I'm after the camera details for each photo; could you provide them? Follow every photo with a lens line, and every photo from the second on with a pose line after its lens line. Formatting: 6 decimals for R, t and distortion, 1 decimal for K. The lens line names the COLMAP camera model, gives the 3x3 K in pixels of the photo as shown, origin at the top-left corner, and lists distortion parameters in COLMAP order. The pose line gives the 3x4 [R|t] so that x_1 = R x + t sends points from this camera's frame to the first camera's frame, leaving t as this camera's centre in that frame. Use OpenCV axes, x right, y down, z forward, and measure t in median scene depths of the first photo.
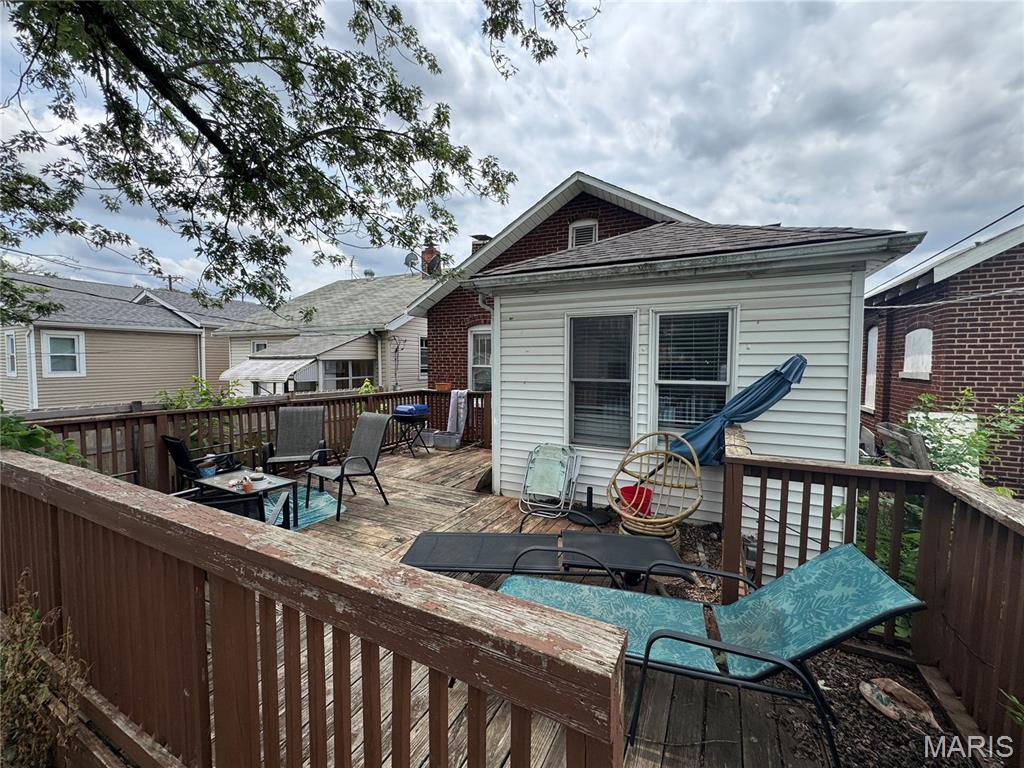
lens RADIAL K [[411.2, 0, 511.2], [0, 411.2, 383.8], [0, 0, 1]] dist [-0.001081, 0.000090]
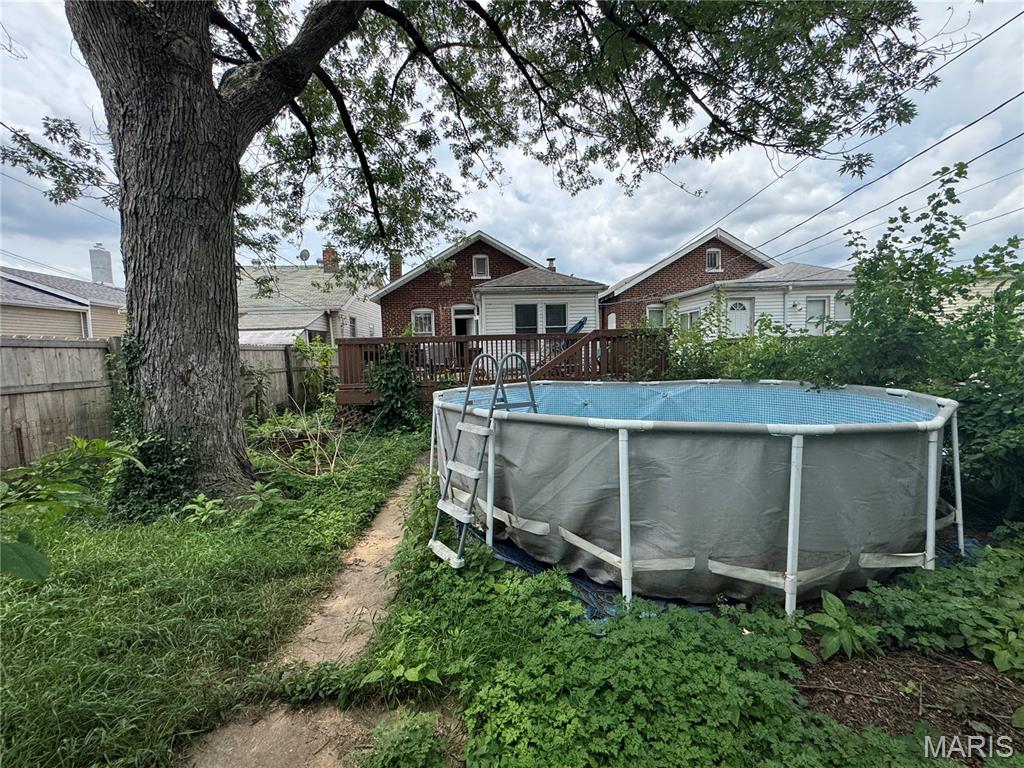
lens RADIAL K [[411.2, 0, 511.2], [0, 411.2, 382.7], [0, 0, 1]] dist [-0.001081, 0.000090]
pose [[0.863275, -0.065100, 0.500518, -1.309948], [0.055519, 0.997877, 0.034032, 0.268851], [-0.501671, -0.001591, 0.865057, -1.380123]]
